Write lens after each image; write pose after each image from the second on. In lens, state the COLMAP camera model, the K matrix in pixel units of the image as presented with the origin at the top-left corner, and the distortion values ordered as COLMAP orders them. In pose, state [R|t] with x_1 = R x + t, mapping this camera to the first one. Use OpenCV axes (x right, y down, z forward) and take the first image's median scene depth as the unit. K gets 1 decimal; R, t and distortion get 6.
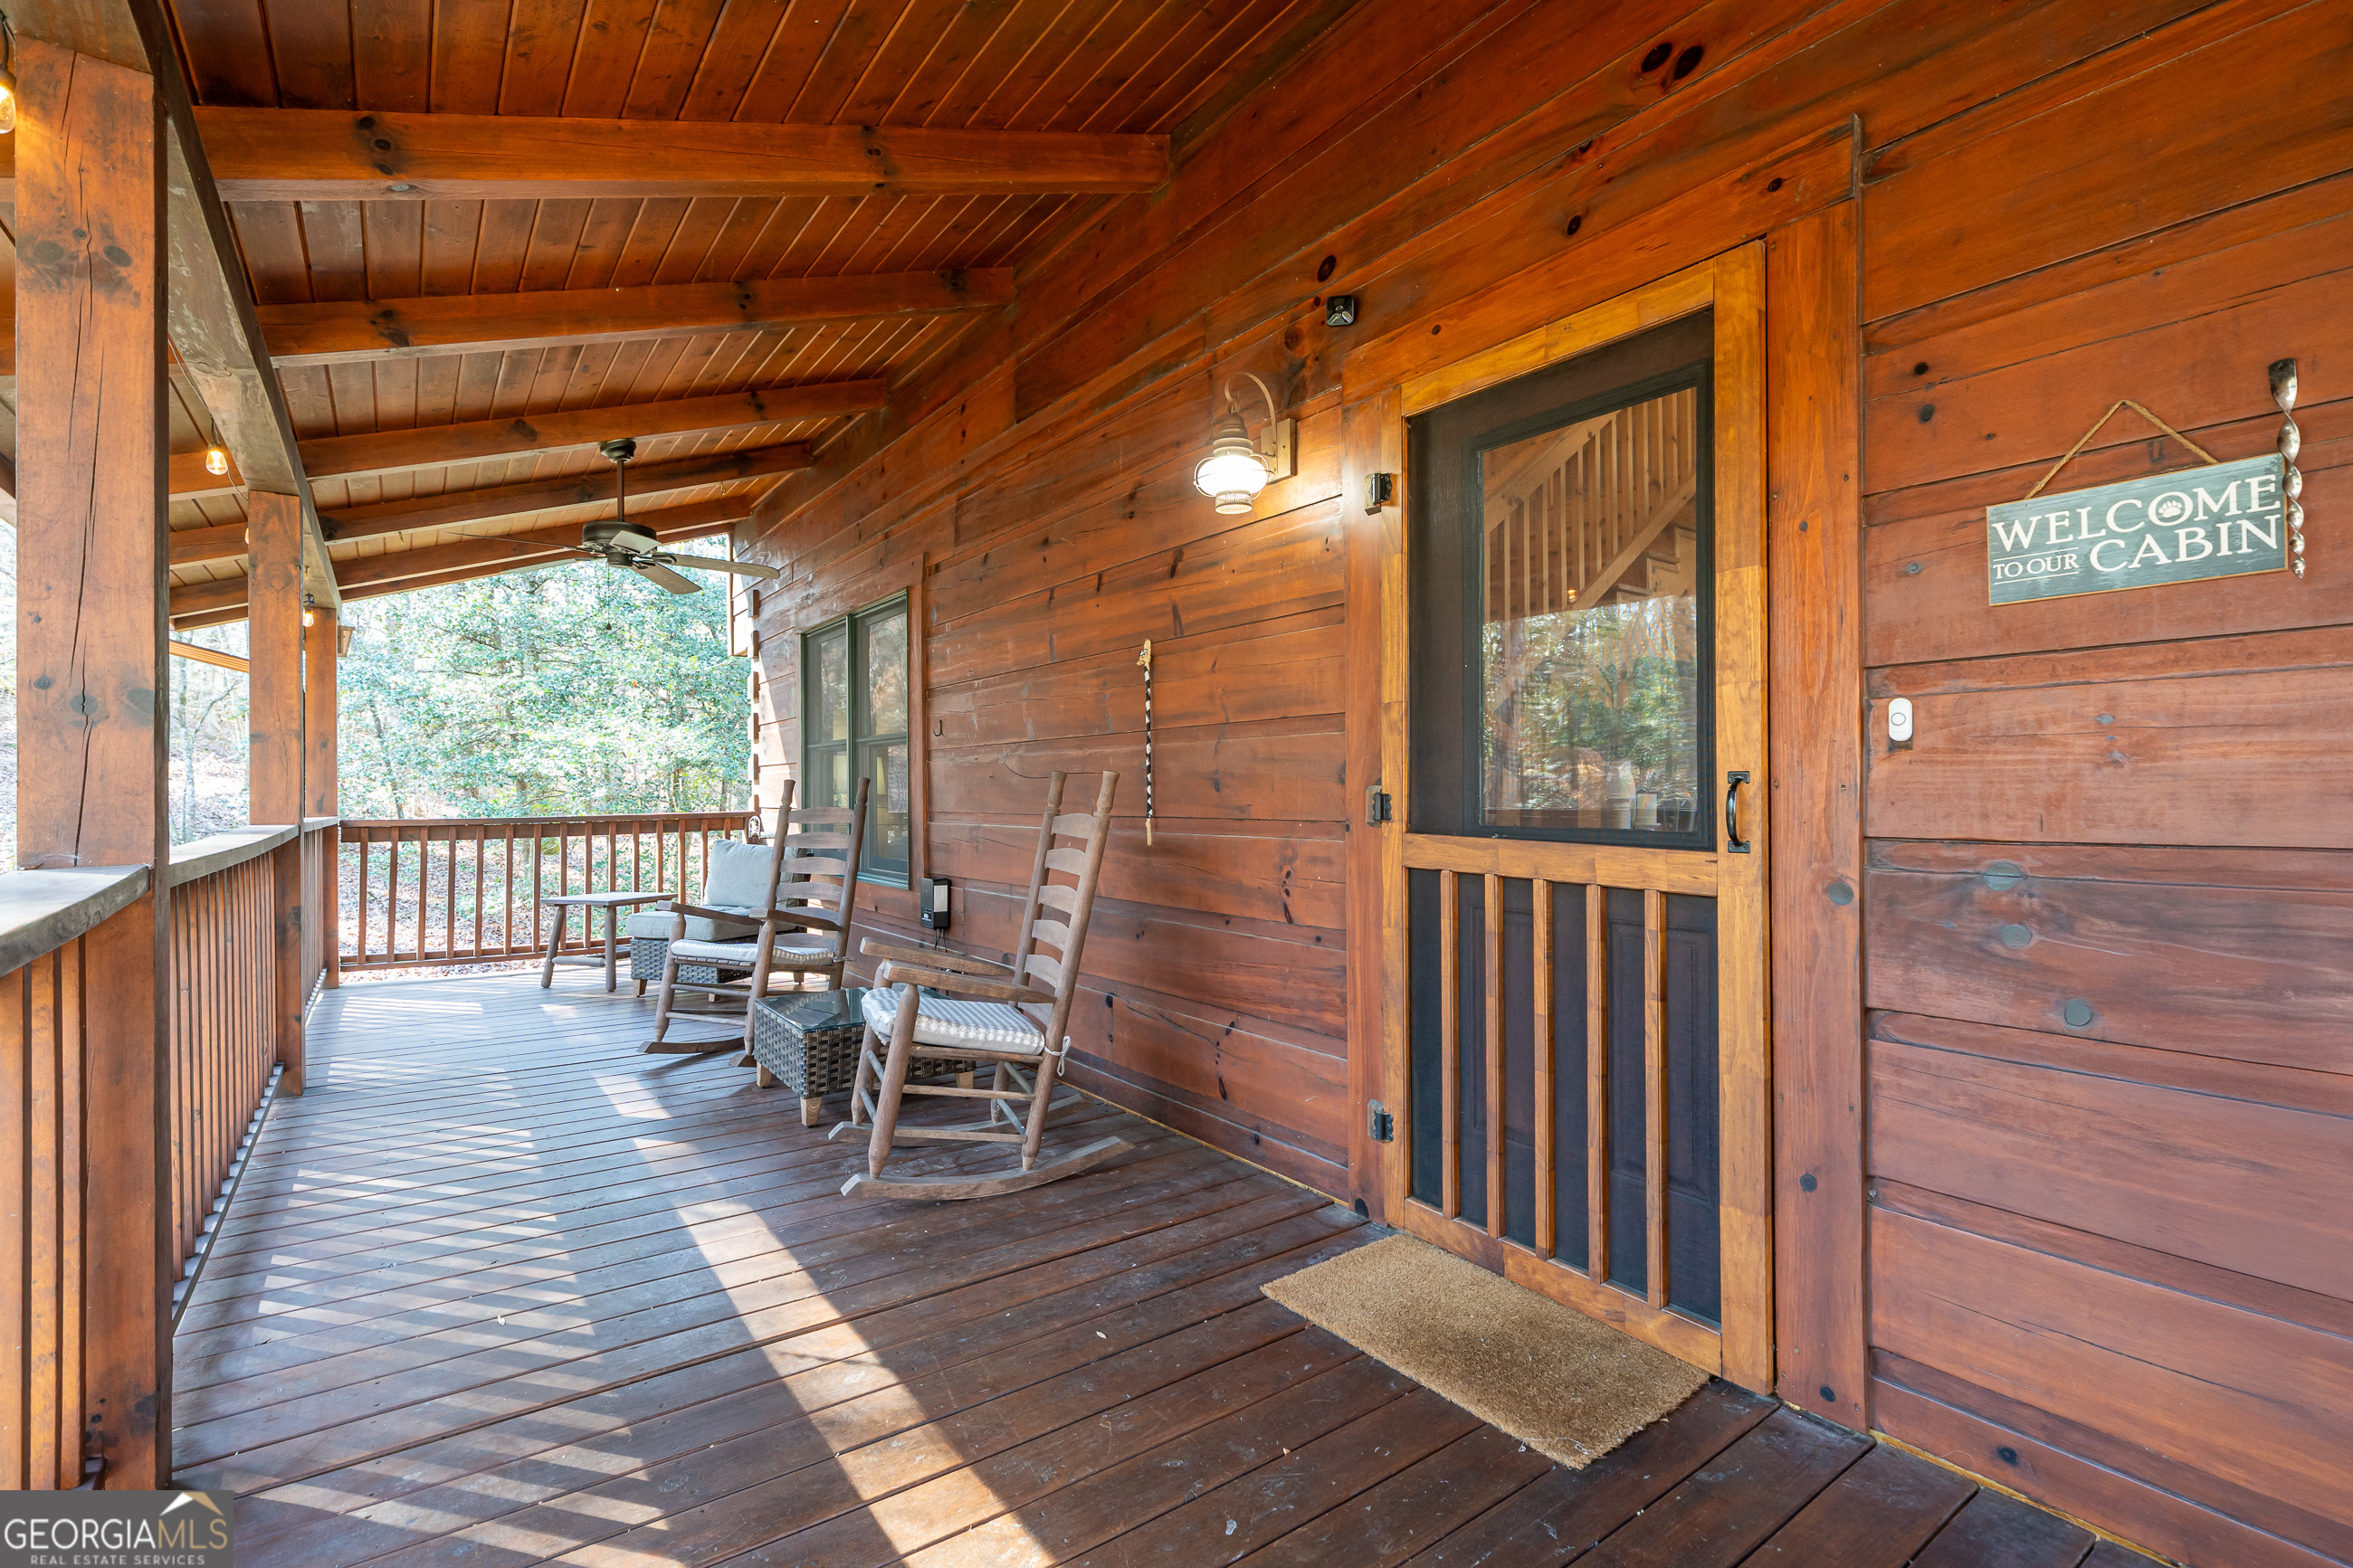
lens RADIAL K [[1030.8, 0, 1183.1], [0, 1030.8, 787.8], [0, 0, 1]] dist [0.000197, -0.000216]
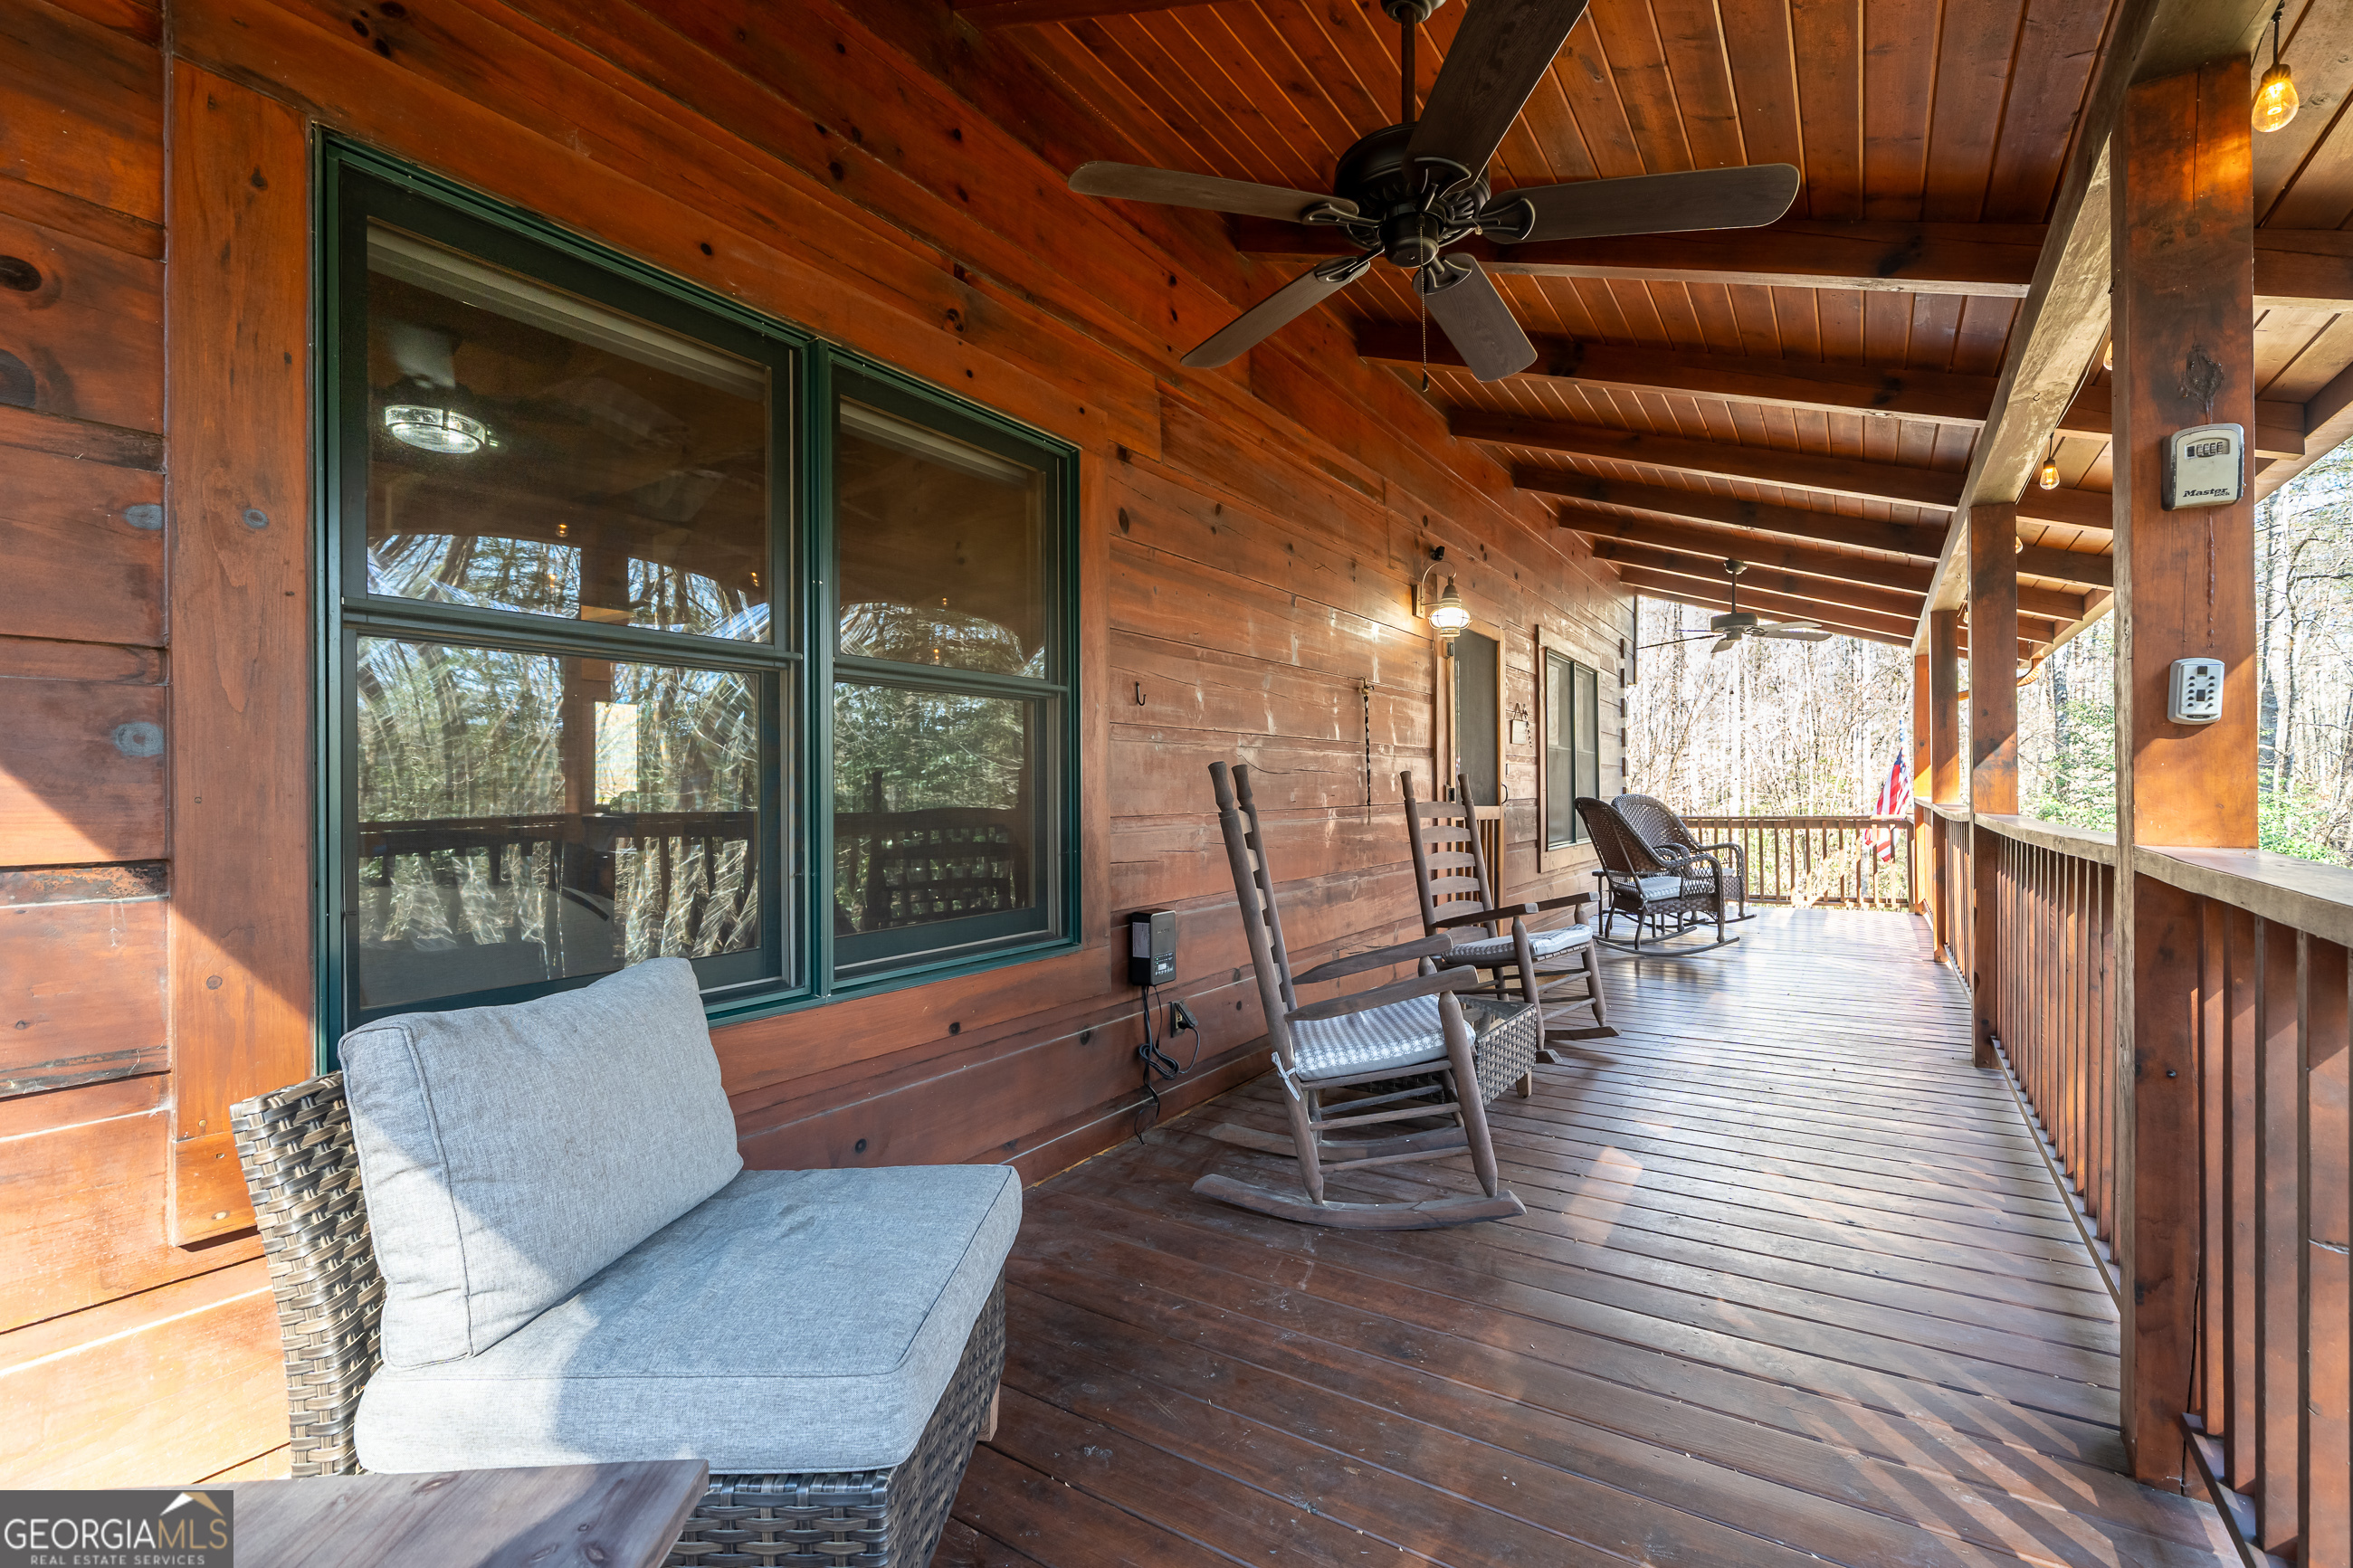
lens RADIAL K [[1030.8, 0, 1183.1], [0, 1030.8, 787.8], [0, 0, 1]] dist [0.000197, -0.000216]
pose [[-0.332000, 0.007132, 0.943252, -0.926087], [0.003532, 0.999974, -0.006317, 0.008766], [-0.943273, 0.001234, -0.332017, 1.243866]]
